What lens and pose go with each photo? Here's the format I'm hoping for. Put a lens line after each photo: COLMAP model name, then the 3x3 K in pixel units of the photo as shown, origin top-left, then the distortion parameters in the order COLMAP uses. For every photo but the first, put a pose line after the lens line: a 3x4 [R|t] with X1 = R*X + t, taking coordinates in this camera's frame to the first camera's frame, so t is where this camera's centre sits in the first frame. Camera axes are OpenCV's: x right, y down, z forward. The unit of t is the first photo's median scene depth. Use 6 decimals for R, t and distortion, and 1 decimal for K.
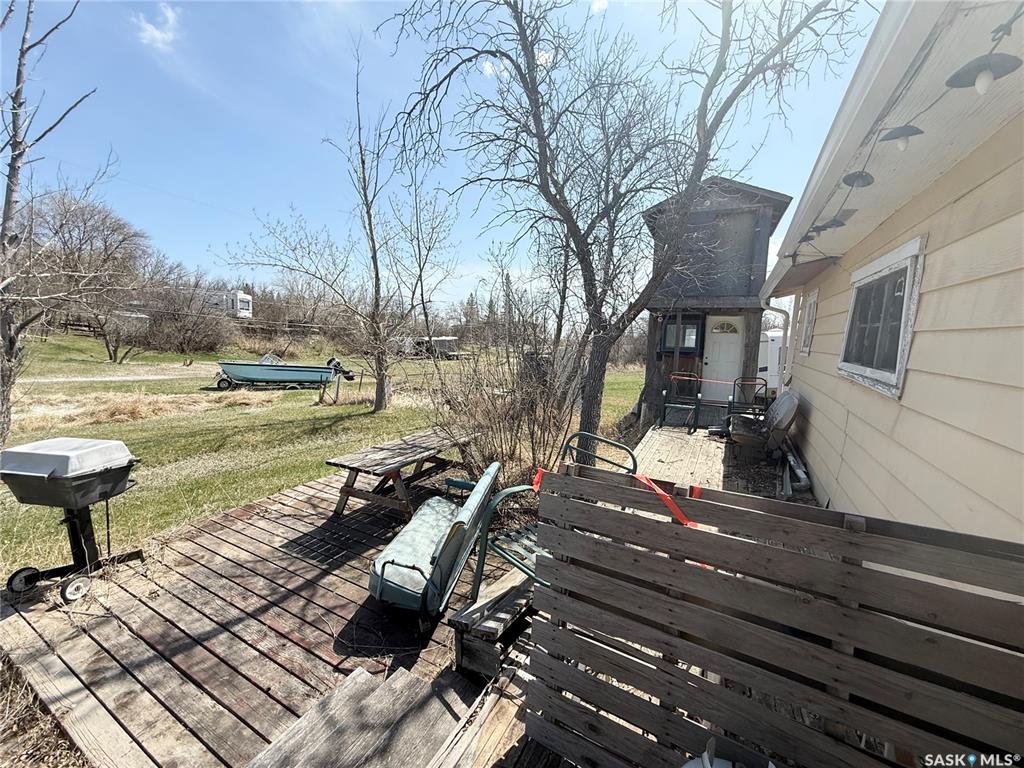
lens RADIAL K [[405.2, 0, 511.5], [0, 405.2, 384.2], [0, 0, 1]] dist [-0.000913, 0.000365]
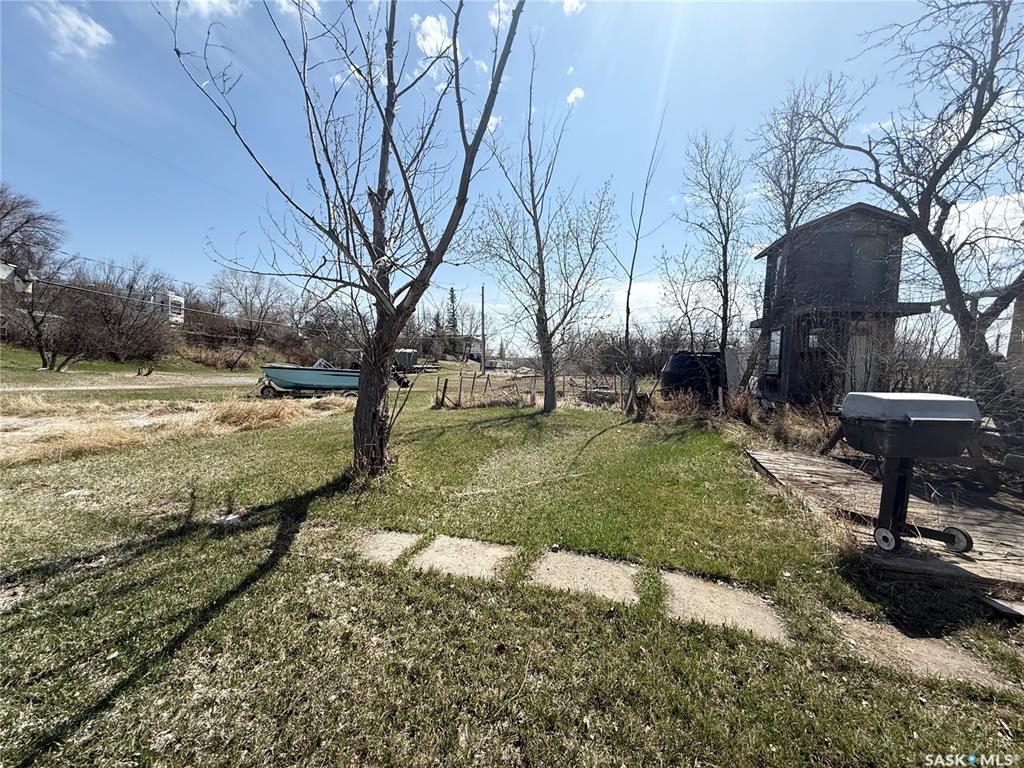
lens RADIAL K [[405.2, 0, 510.8], [0, 405.2, 380.7], [0, 0, 1]] dist [-0.000913, 0.000365]
pose [[0.975909, -0.002125, 0.218166, -1.543540], [0.013501, 0.998624, -0.050667, 0.107998], [-0.217759, 0.052392, 0.974595, 0.172155]]
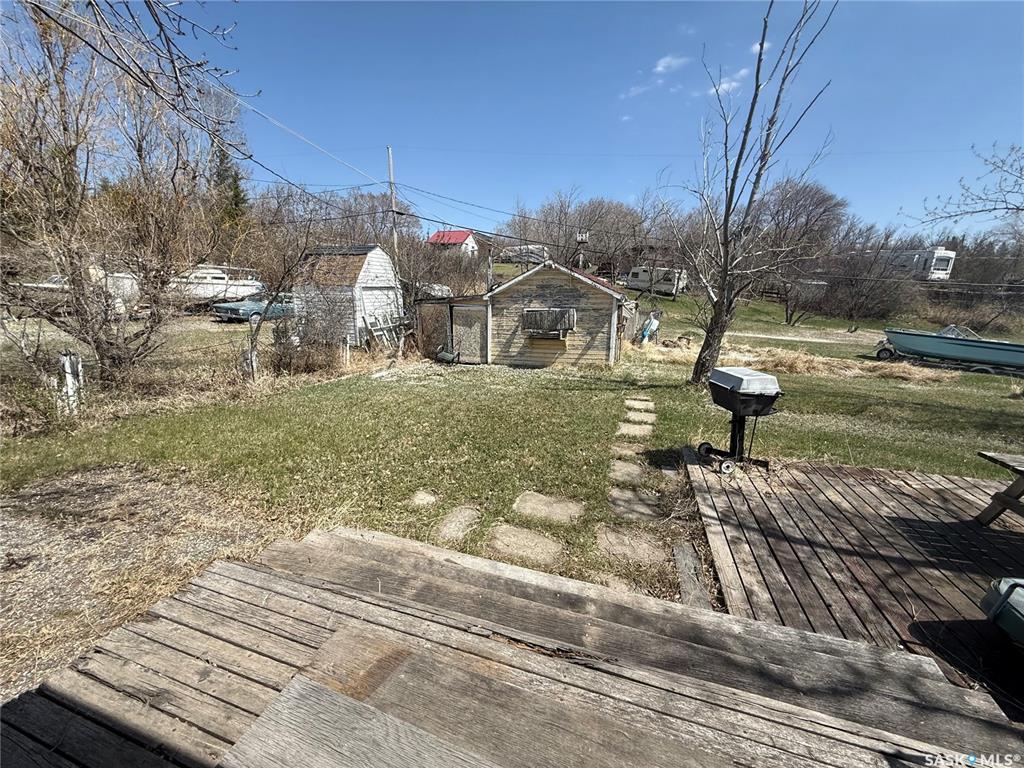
lens RADIAL K [[405.2, 0, 507.1], [0, 405.2, 380.0], [0, 0, 1]] dist [-0.000913, 0.000365]
pose [[0.188580, 0.190896, -0.963326, 0.108493], [-0.122336, 0.977851, 0.169826, 0.024315], [0.974408, 0.085824, 0.207757, -0.093512]]
